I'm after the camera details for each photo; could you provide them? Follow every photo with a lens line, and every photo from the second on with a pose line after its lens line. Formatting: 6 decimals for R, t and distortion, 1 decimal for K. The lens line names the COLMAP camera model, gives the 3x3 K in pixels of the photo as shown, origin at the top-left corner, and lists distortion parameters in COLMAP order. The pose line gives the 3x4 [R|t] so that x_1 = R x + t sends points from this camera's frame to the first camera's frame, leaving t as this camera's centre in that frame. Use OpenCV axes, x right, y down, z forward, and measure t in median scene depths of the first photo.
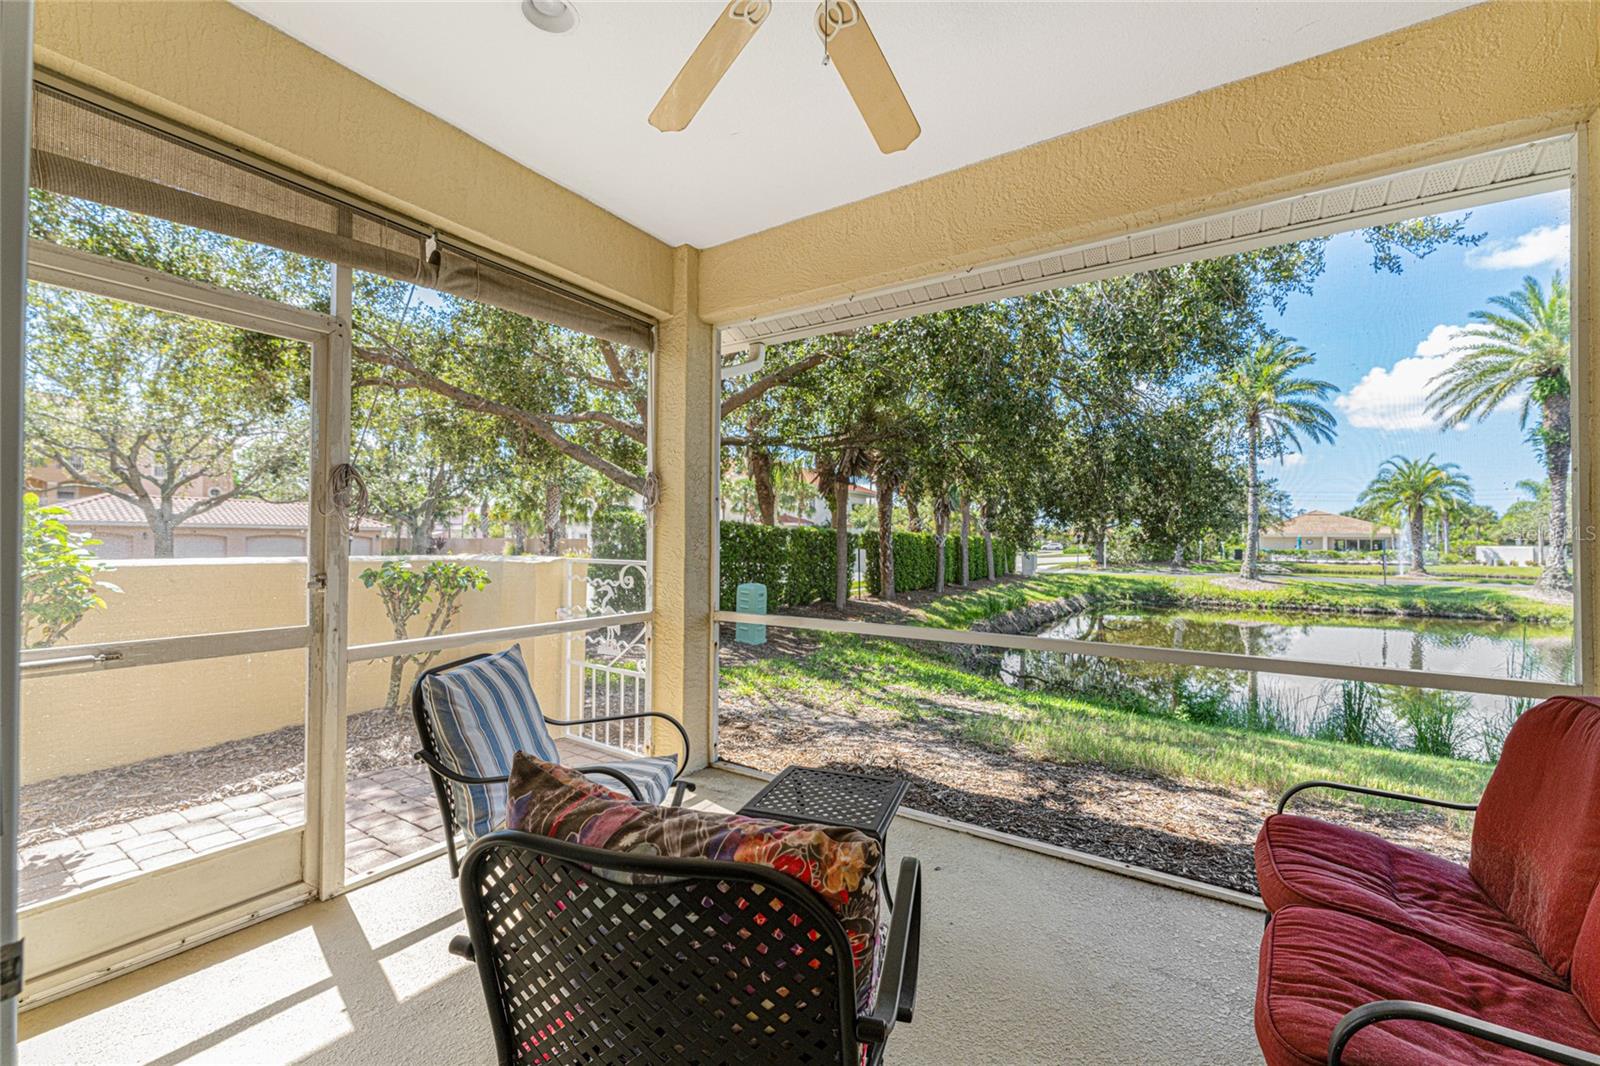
lens RADIAL K [[647.7, 0, 761.3], [0, 647.7, 531.9], [0, 0, 1]] dist [0.009634, -0.005706]
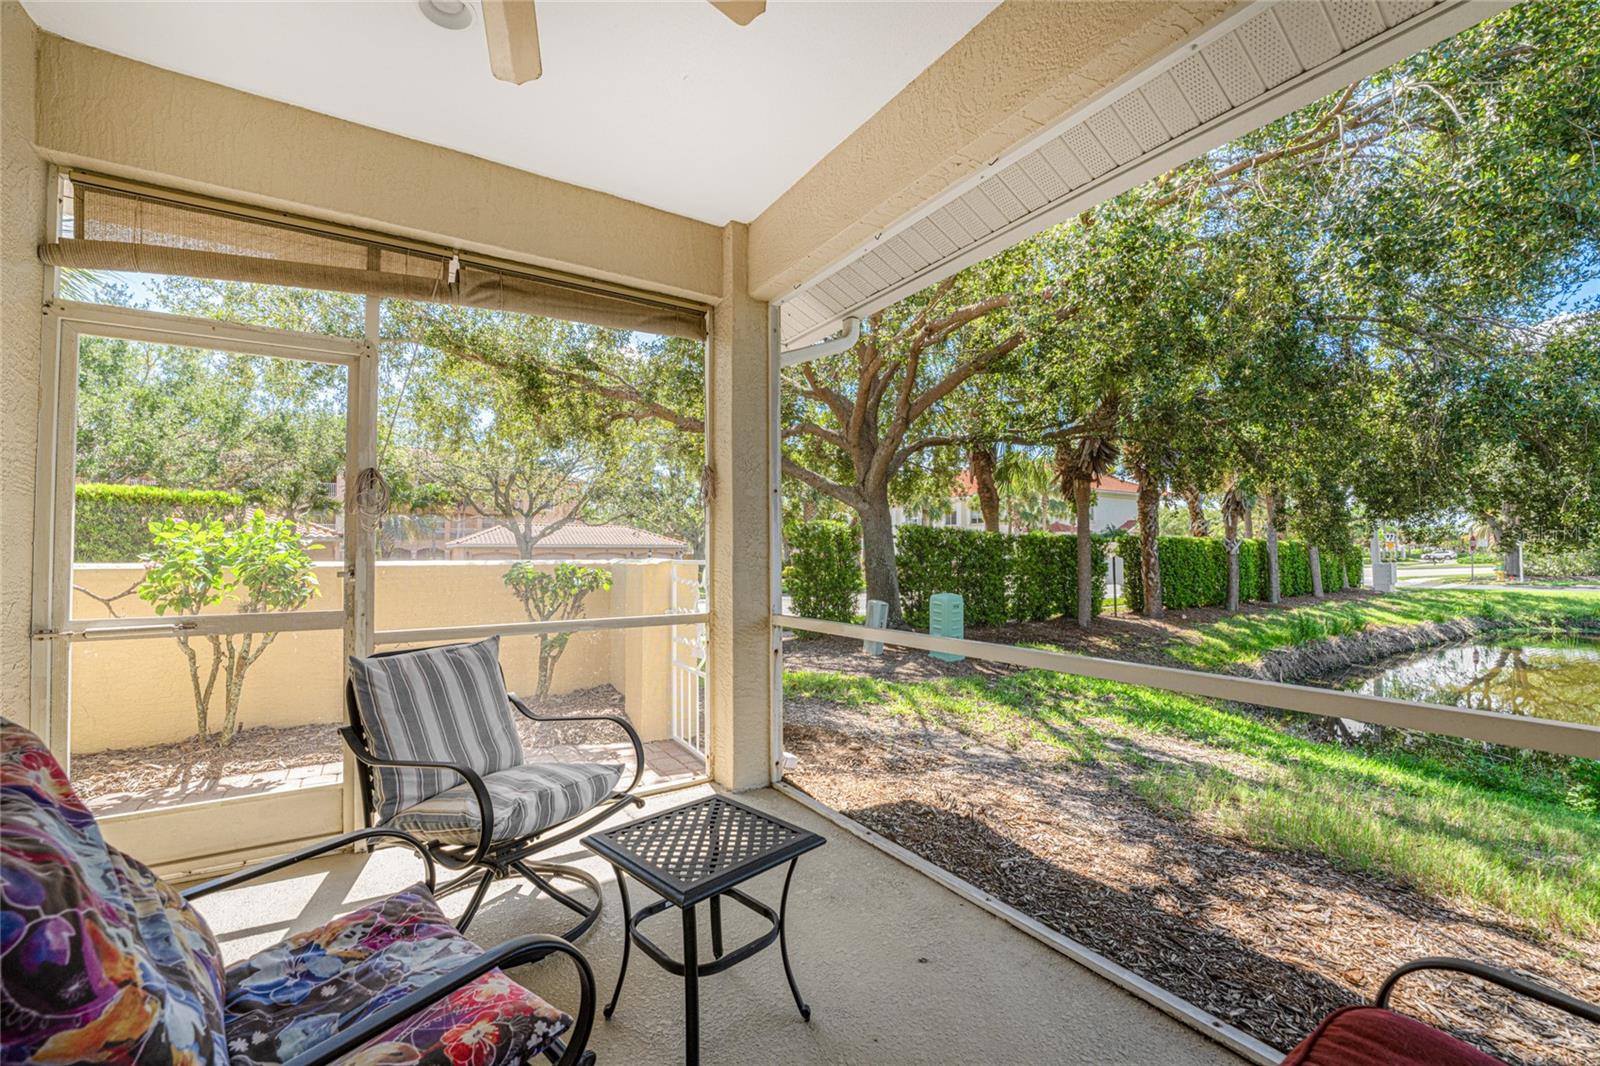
lens RADIAL K [[647.7, 0, 755.3], [0, 647.7, 531.0], [0, 0, 1]] dist [0.009634, -0.005706]
pose [[0.921459, -0.024901, -0.387677, 0.139456], [0.016821, 0.999565, -0.024221, 0.013554], [0.388112, 0.015798, 0.921477, 0.079108]]
